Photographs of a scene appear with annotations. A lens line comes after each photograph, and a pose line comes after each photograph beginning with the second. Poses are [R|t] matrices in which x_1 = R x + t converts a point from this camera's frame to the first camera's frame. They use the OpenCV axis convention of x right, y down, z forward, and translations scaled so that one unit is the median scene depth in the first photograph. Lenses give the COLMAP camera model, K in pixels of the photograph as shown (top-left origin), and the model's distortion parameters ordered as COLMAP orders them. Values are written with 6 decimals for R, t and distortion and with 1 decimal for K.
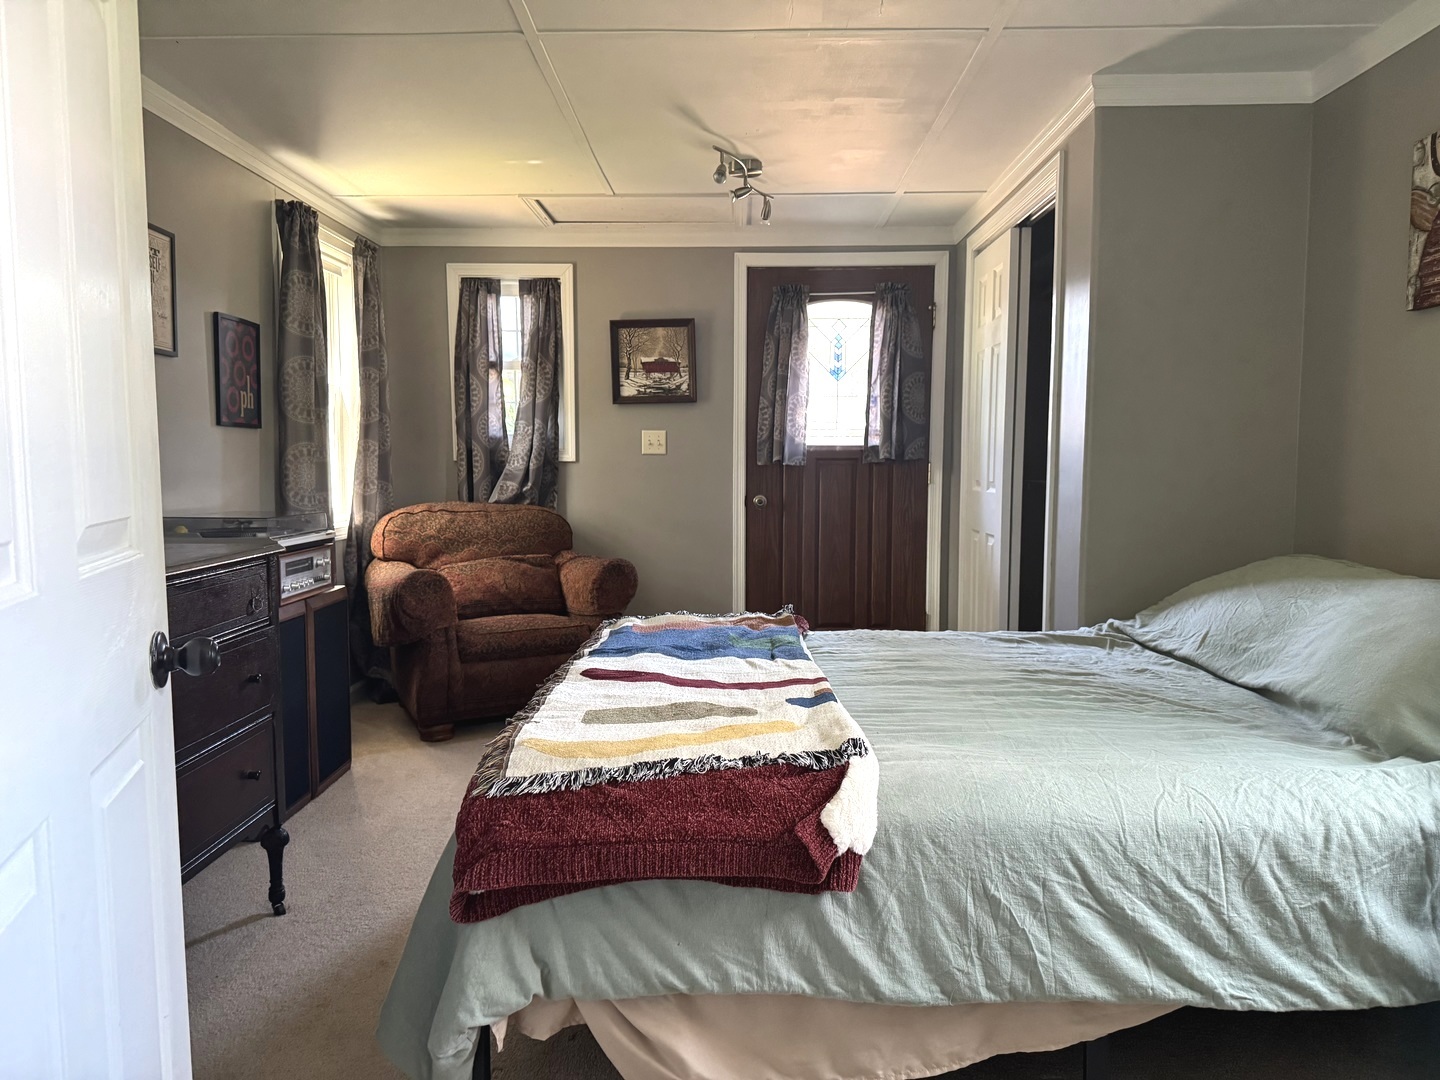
lens RADIAL K [[1014.2, 0, 719.7], [0, 1014.2, 540.8], [0, 0, 1]] dist [0.029687, -0.004824]
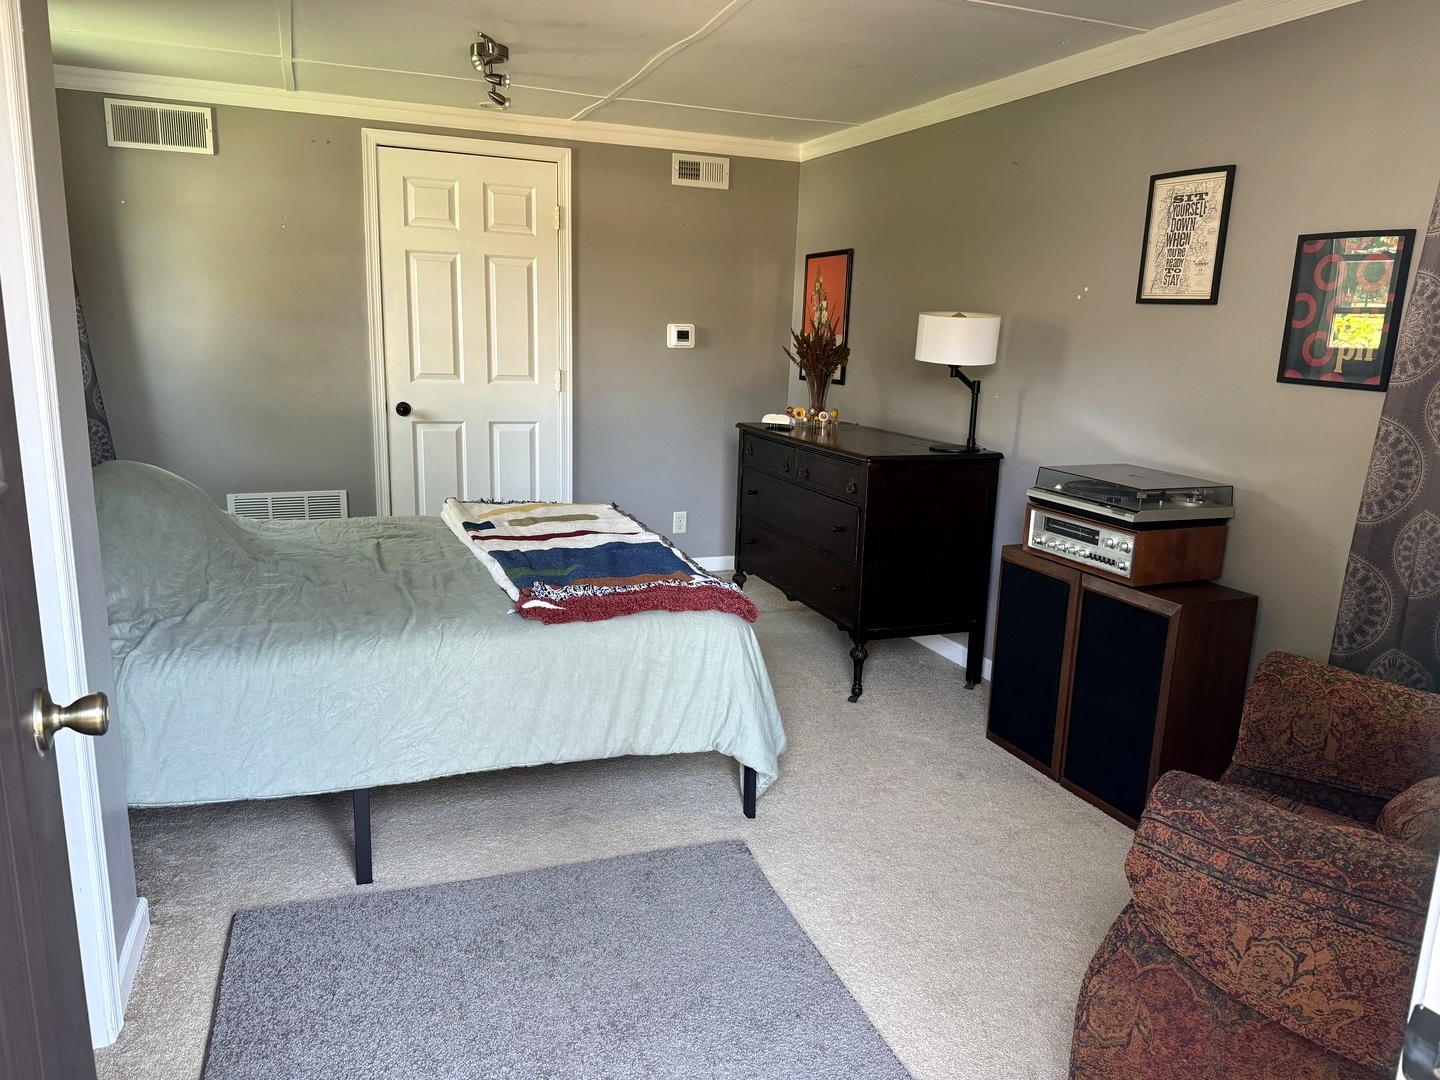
lens RADIAL K [[1014.2, 0, 719.0], [0, 1014.2, 540.6], [0, 0, 1]] dist [0.029687, -0.004824]
pose [[-0.925680, 0.050302, -0.374949, 0.236982], [-0.065220, 0.955061, 0.289144, -0.216350], [0.372644, 0.292109, -0.880800, 1.728274]]
